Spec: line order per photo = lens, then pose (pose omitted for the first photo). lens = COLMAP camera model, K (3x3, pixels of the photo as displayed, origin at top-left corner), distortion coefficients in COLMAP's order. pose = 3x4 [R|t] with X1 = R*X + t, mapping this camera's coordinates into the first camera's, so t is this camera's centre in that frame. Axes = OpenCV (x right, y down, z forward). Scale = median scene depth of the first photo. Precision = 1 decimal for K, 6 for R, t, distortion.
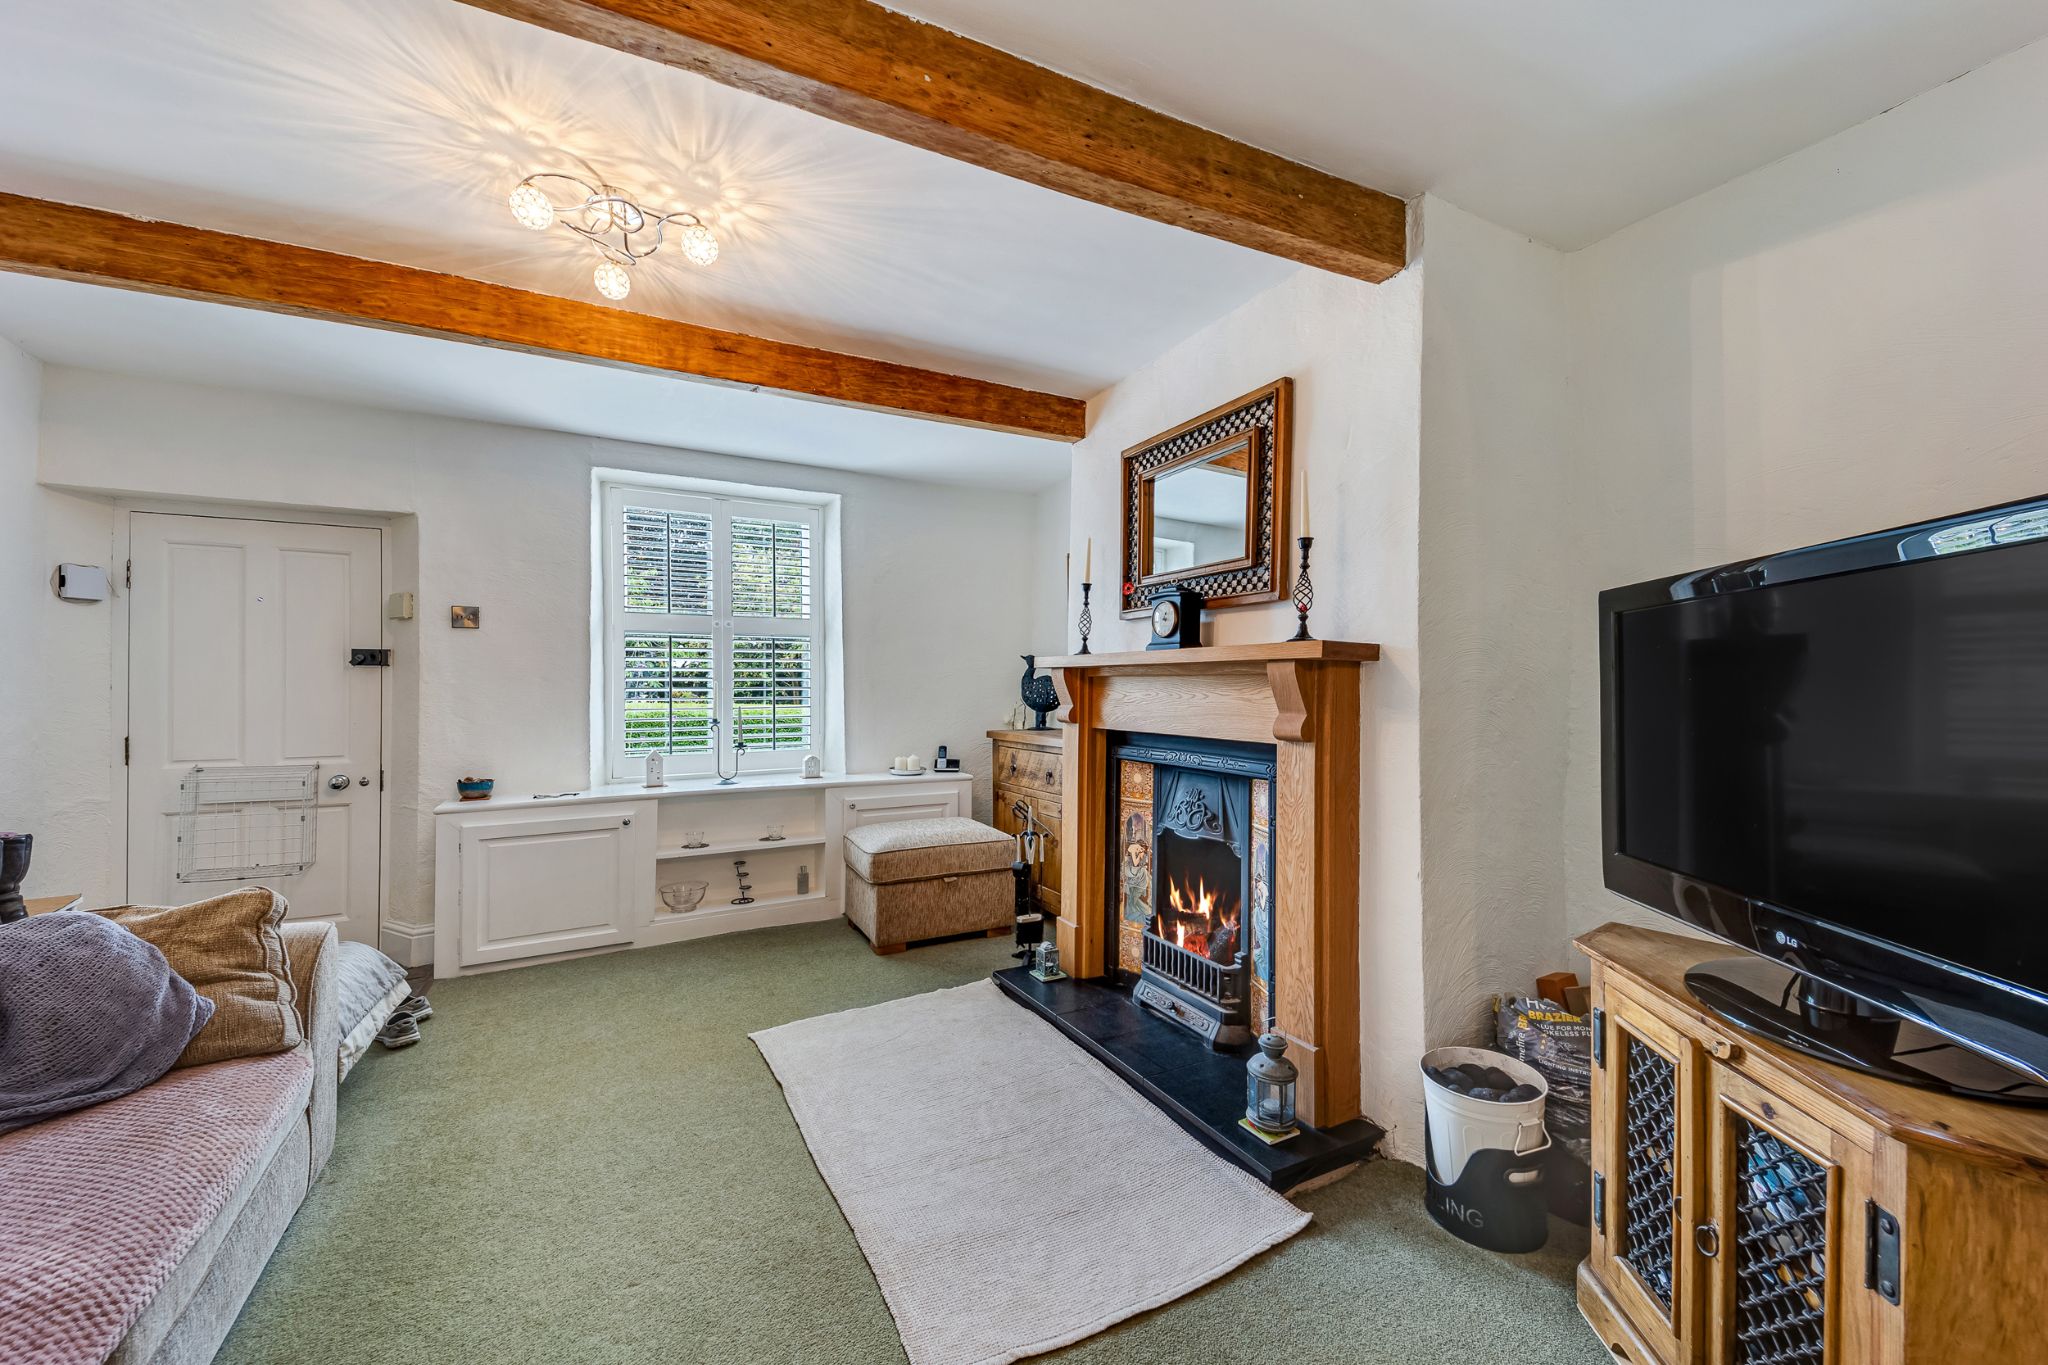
lens RADIAL K [[793.1, 0, 1069.7], [0, 793.1, 684.9], [0, 0, 1]] dist [0.056050, -0.028157]
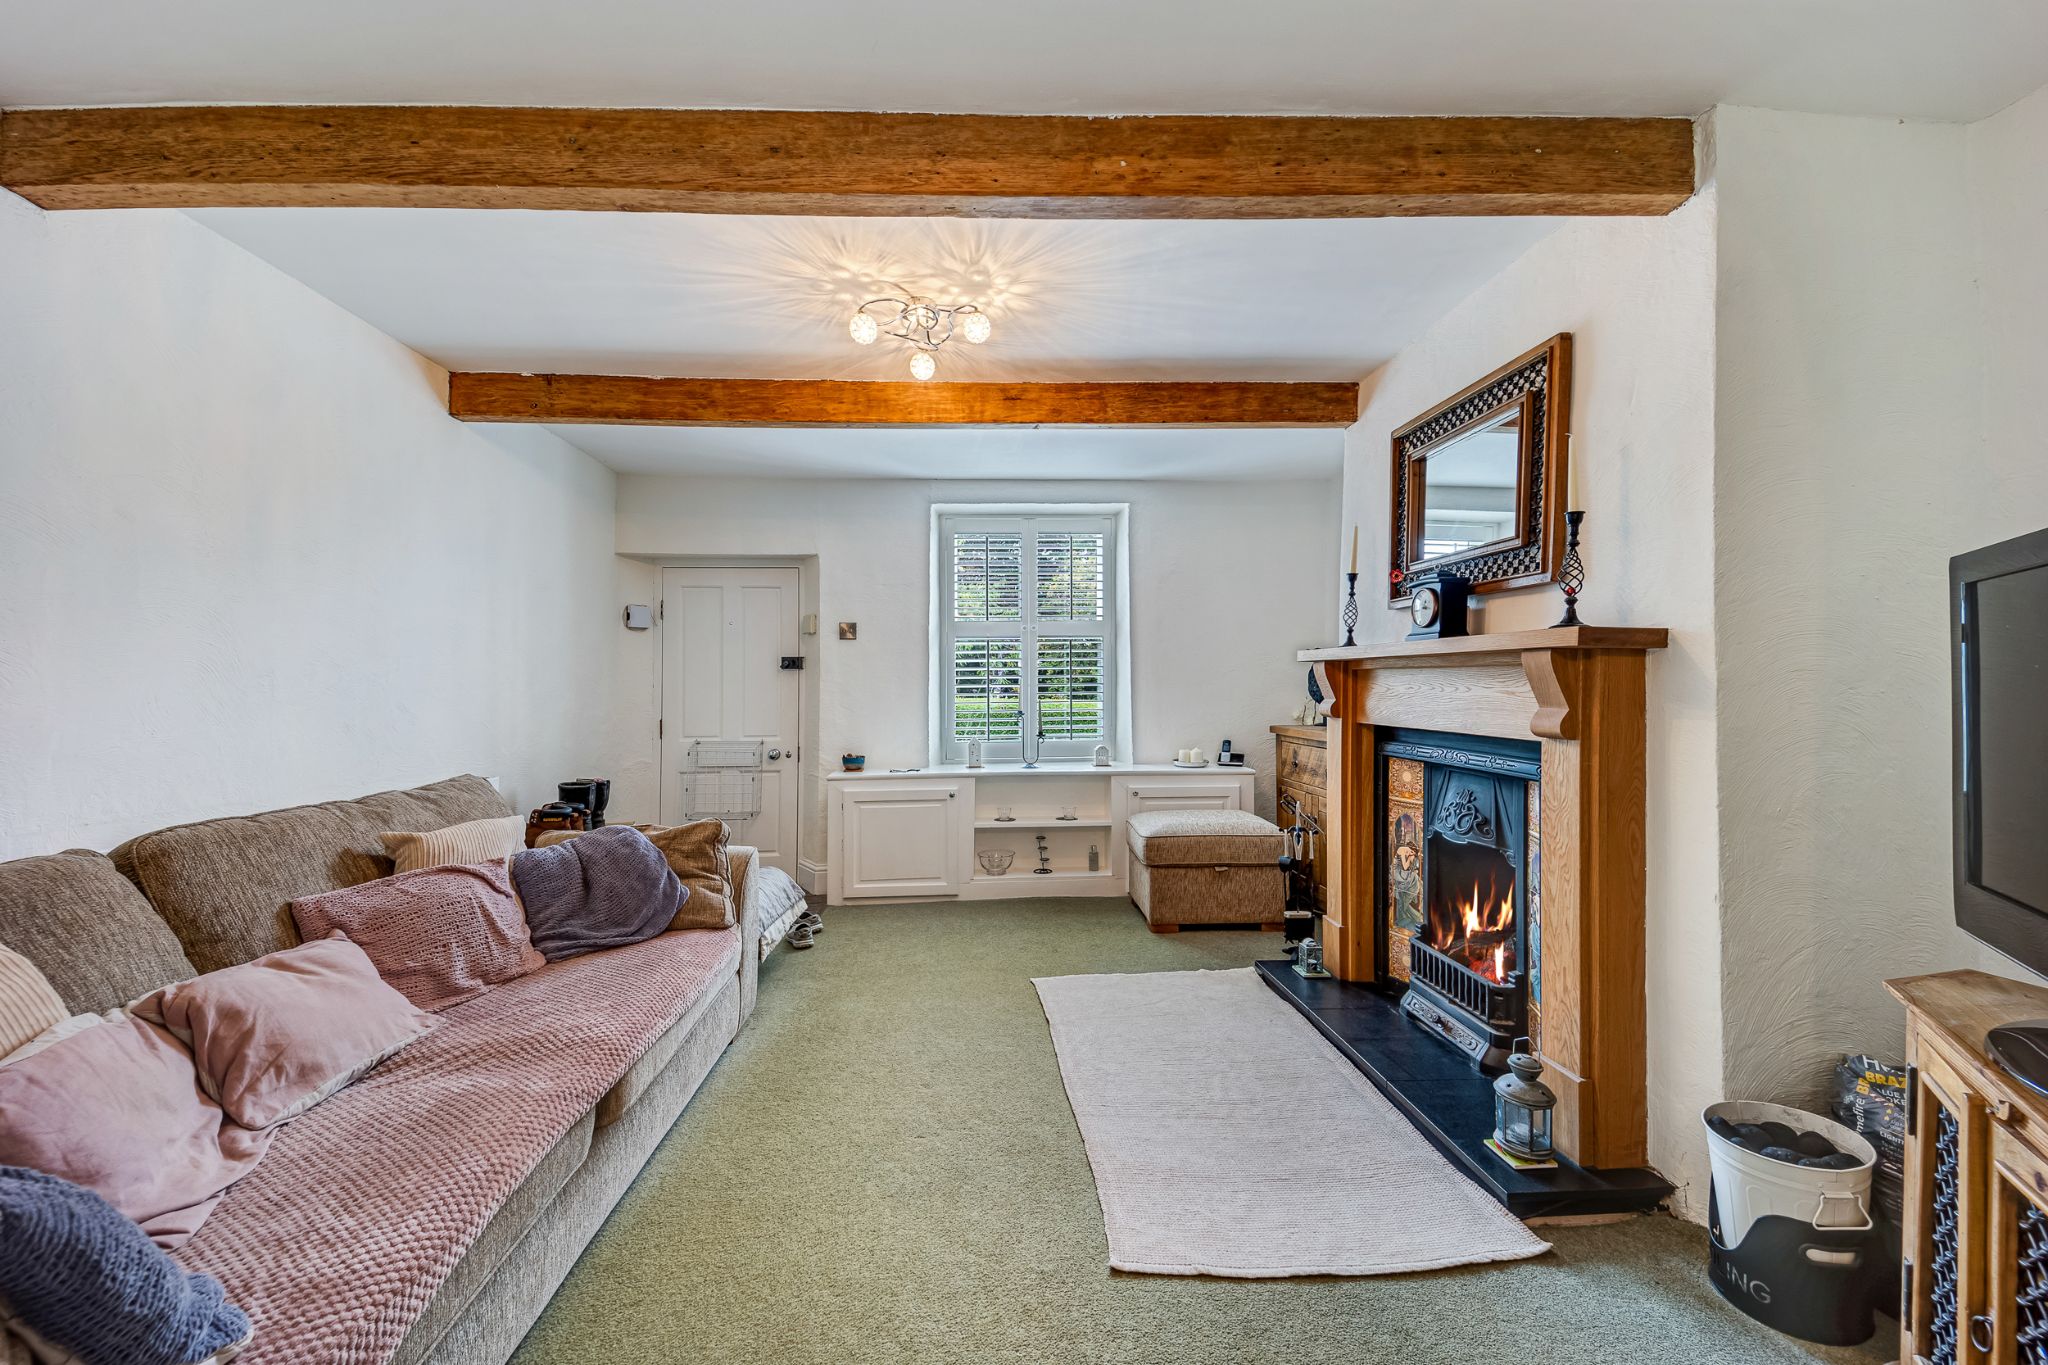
lens RADIAL K [[816.2, 0, 1046.6], [0, 816.2, 675.7], [0, 0, 1]] dist [0.002377, -0.000304]
pose [[0.907040, -0.010844, -0.420906, 0.145037], [0.008552, 0.999937, -0.007334, 0.001350], [0.420958, 0.003052, 0.907075, -0.079517]]
